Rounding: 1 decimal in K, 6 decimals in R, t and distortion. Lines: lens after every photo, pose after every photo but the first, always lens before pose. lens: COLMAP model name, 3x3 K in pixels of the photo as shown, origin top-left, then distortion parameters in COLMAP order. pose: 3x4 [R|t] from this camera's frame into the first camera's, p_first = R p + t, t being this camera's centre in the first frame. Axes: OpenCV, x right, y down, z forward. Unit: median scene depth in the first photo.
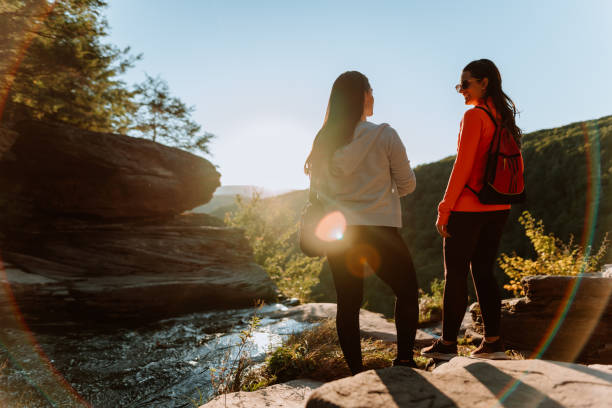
lens RADIAL K [[424.7, 0, 306.0], [0, 424.7, 204.0], [0, 0, 1]] dist [-0.000256, 0.001477]
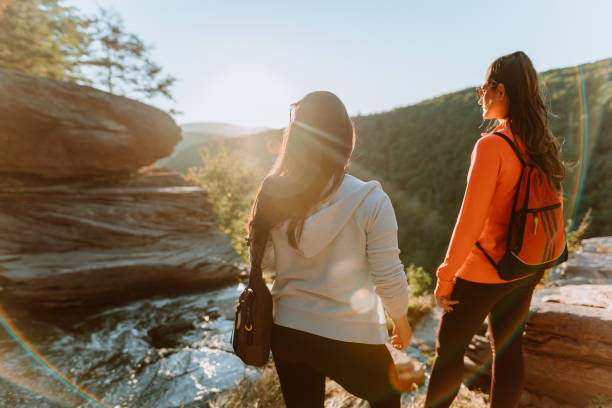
lens RADIAL K [[422.8, 0, 306.0], [0, 422.8, 204.0], [0, 0, 1]] dist [0.000053, 0.001334]
pose [[0.997924, 0.017736, 0.061913, 0.011746], [-0.026506, 0.989247, 0.143830, -0.053613], [-0.058696, -0.145173, 0.987664, 0.084624]]
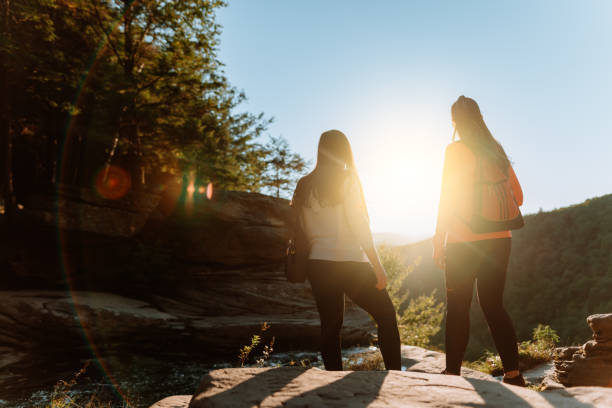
lens RADIAL K [[432.9, 0, 300.7], [0, 432.9, 203.7], [0, 0, 1]] dist [-0.001935, -0.001695]
pose [[0.942158, -0.066931, -0.328418, 0.098989], [0.030007, 0.992767, -0.116243, 0.009370], [0.333823, 0.099664, 0.937352, -0.033043]]
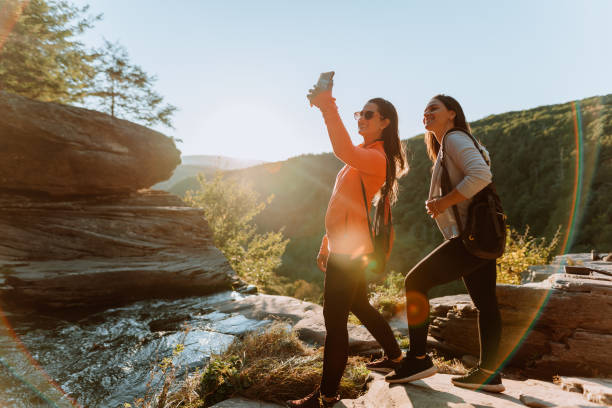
lens RADIAL K [[427.0, 0, 307.6], [0, 427.0, 204.0], [0, 0, 1]] dist [0.000823, -0.001721]
pose [[0.996938, 0.028322, 0.072894, 0.019922], [-0.032890, 0.997518, 0.062253, -0.024768], [-0.070950, -0.064459, 0.995395, 0.015919]]
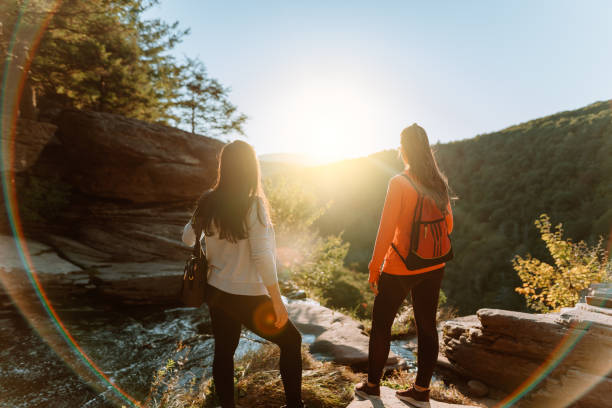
lens RADIAL K [[424.7, 0, 306.0], [0, 424.7, 204.0], [0, 0, 1]] dist [-0.000256, 0.001477]
pose [[0.991675, 0.032389, -0.124626, 0.086384], [-0.022493, 0.996540, 0.080010, -0.058775], [0.126786, -0.076540, 0.988973, -0.013119]]
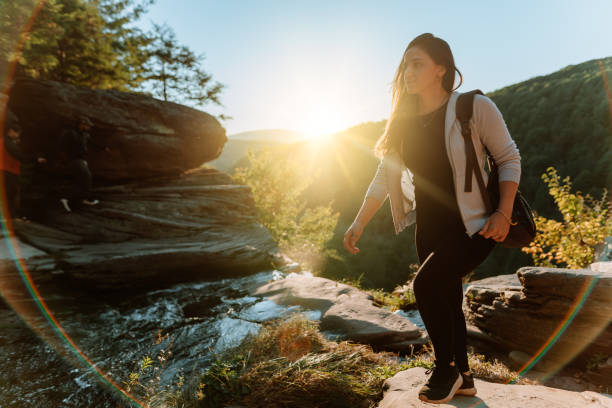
lens RADIAL K [[422.8, 0, 306.0], [0, 422.8, 204.0], [0, 0, 1]] dist [0.000053, 0.001334]
pose [[0.996814, -0.012541, -0.078766, 0.060190], [0.023008, 0.990791, 0.133430, -0.030710], [0.076367, -0.134817, 0.987923, 0.058052]]
